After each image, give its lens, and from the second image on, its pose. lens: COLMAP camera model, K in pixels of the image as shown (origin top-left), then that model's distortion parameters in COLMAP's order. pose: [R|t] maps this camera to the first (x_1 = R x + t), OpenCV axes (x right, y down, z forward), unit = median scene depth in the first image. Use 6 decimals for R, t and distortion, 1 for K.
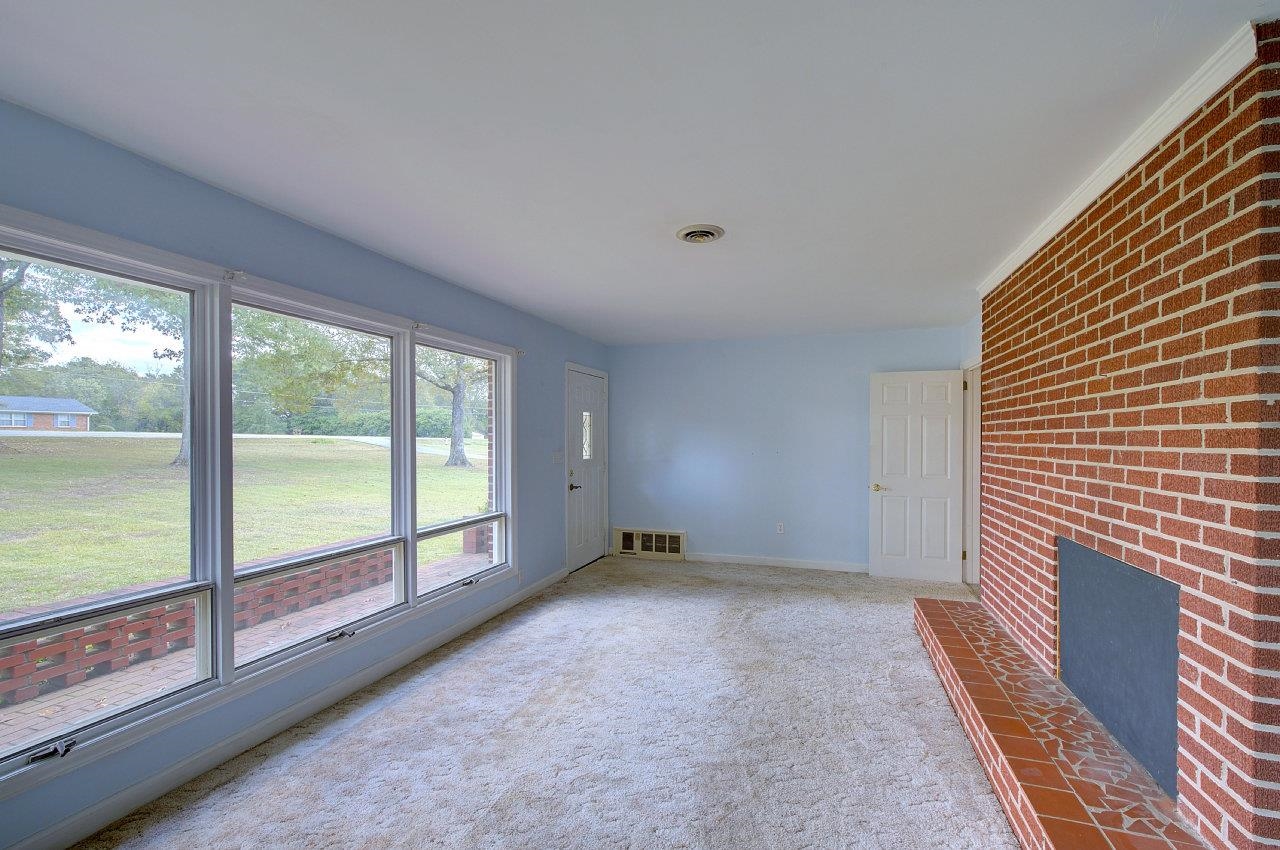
lens RADIAL K [[547.5, 0, 639.0], [0, 547.5, 439.0], [0, 0, 1]] dist [-0.001635, -0.000115]
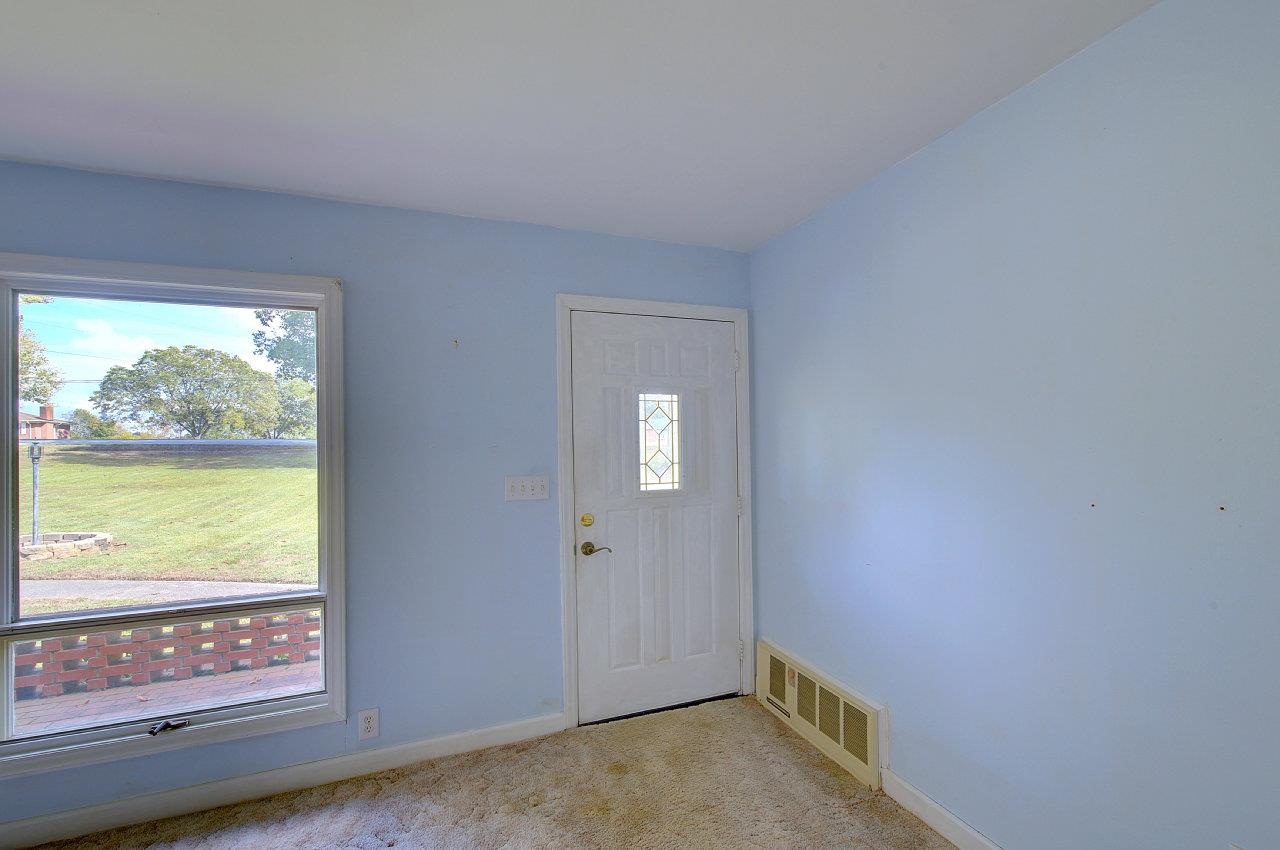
lens RADIAL K [[547.5, 0, 639.0], [0, 547.5, 439.0], [0, 0, 1]] dist [-0.001635, -0.000115]
pose [[0.651603, -0.003033, -0.758554, 0.280115], [0.006218, 0.999980, 0.001343, -0.010892], [0.758535, -0.005592, 0.651608, 0.715514]]
